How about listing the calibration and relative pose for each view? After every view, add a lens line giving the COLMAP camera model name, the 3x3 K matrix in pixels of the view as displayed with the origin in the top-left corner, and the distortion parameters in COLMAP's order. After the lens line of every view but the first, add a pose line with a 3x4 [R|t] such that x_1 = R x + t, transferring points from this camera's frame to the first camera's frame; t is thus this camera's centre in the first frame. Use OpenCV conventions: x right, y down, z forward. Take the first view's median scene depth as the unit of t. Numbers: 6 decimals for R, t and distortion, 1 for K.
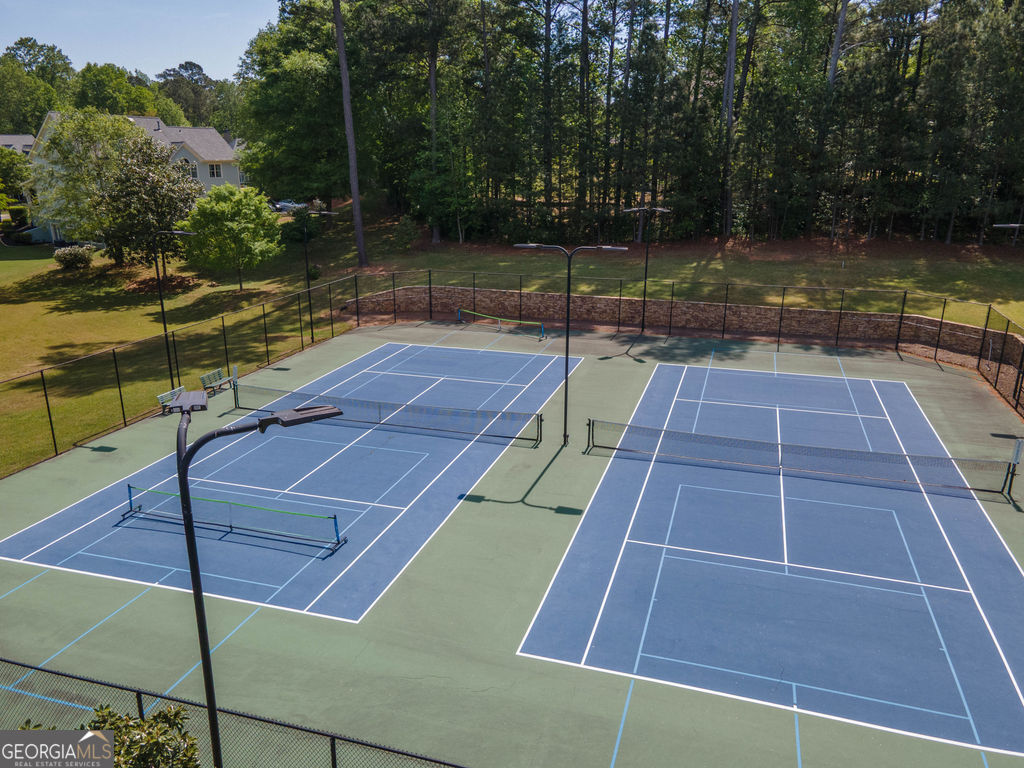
lens RADIAL K [[775.0, 0, 512.0], [0, 775.0, 384.0], [0, 0, 1]] dist [0.004078, 0.066944]
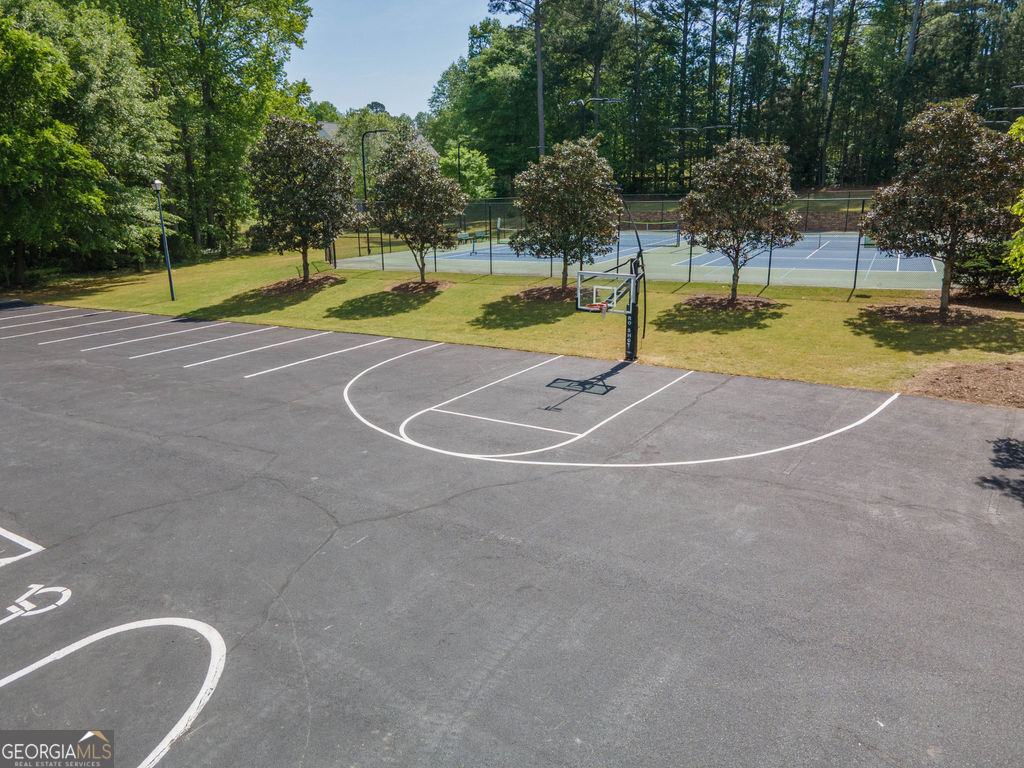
lens RADIAL K [[746.8, 0, 512.0], [0, 746.8, 384.0], [0, 0, 1]] dist [0.002920, 0.053794]
pose [[0.986383, 0.026744, -0.162277, -0.022046], [-0.032747, 0.998870, -0.034434, 0.187815], [0.161173, 0.039279, 0.986144, -0.292899]]
